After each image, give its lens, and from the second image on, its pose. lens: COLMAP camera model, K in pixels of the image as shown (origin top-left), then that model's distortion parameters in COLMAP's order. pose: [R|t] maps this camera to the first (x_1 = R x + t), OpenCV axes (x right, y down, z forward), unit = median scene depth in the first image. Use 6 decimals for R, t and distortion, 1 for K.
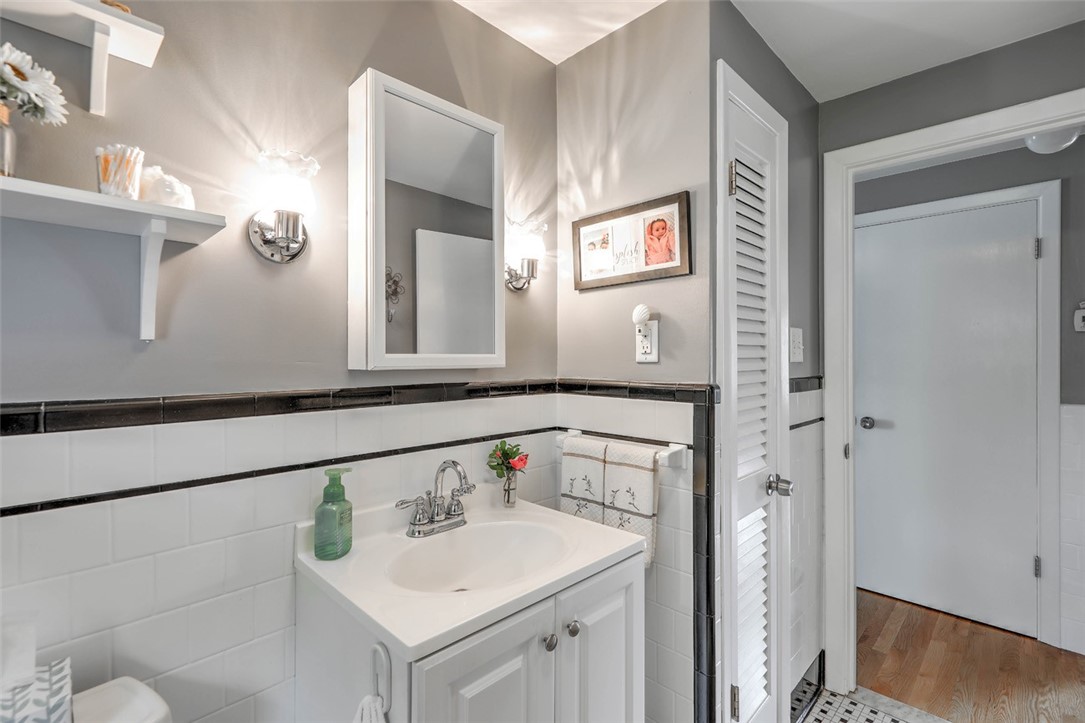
lens RADIAL K [[482.8, 0, 543.2], [0, 482.8, 351.5], [0, 0, 1]] dist [0.001872, 0.000655]
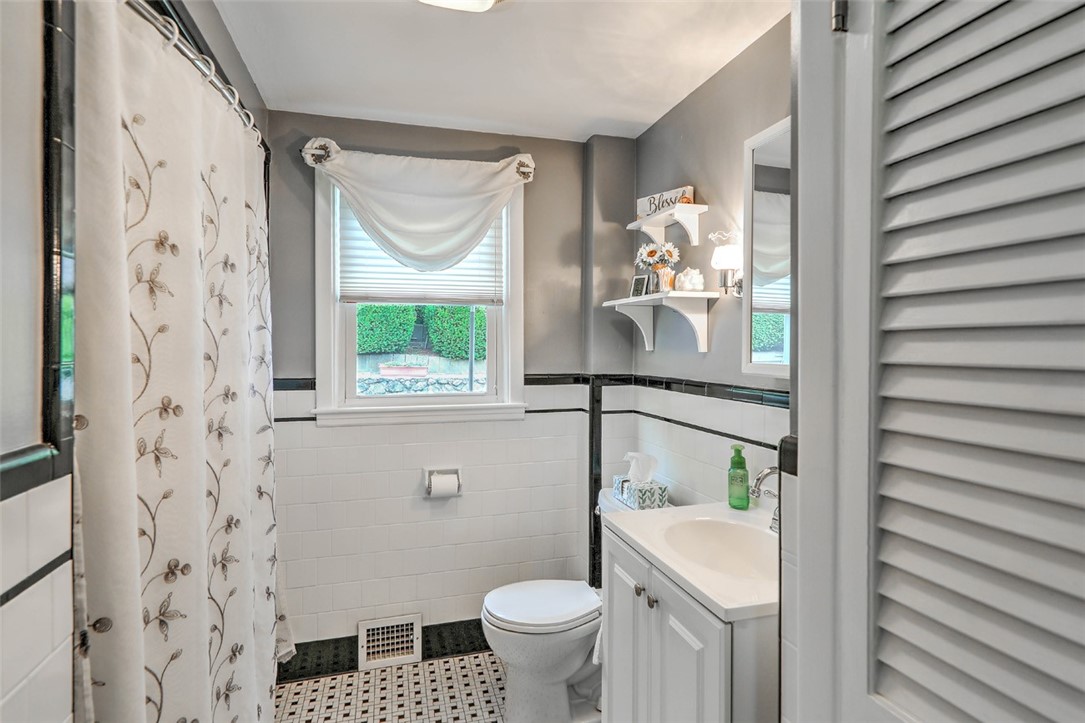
lens RADIAL K [[482.8, 0, 543.2], [0, 482.8, 351.5], [0, 0, 1]] dist [0.001872, 0.000655]
pose [[-0.482023, 0.004521, -0.876147, 1.039279], [0.000023, 0.999987, 0.005147, -0.027199], [0.876159, 0.002461, -0.482016, 1.156416]]
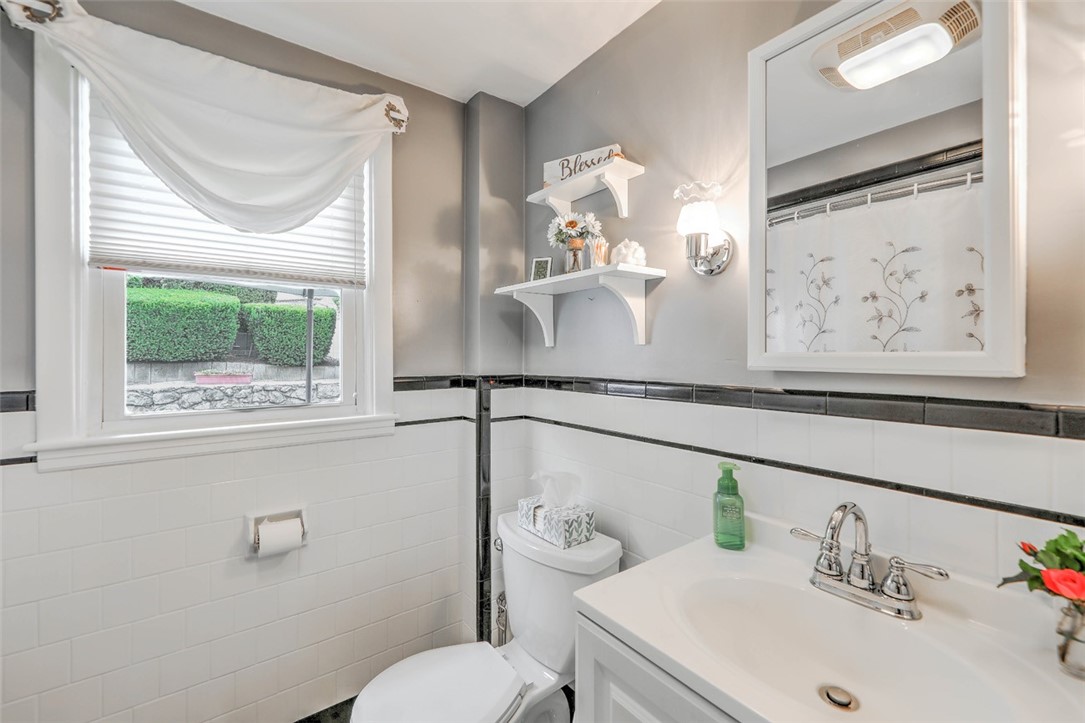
lens RADIAL K [[447.4, 0, 535.9], [0, 447.4, 352.1], [0, 0, 1]] dist [0.003286, -0.000026]
pose [[-0.172906, -0.001870, -0.984937, 0.592237], [0.004236, 0.999988, -0.002642, 0.008507], [0.984929, -0.004629, -0.172896, 0.747540]]
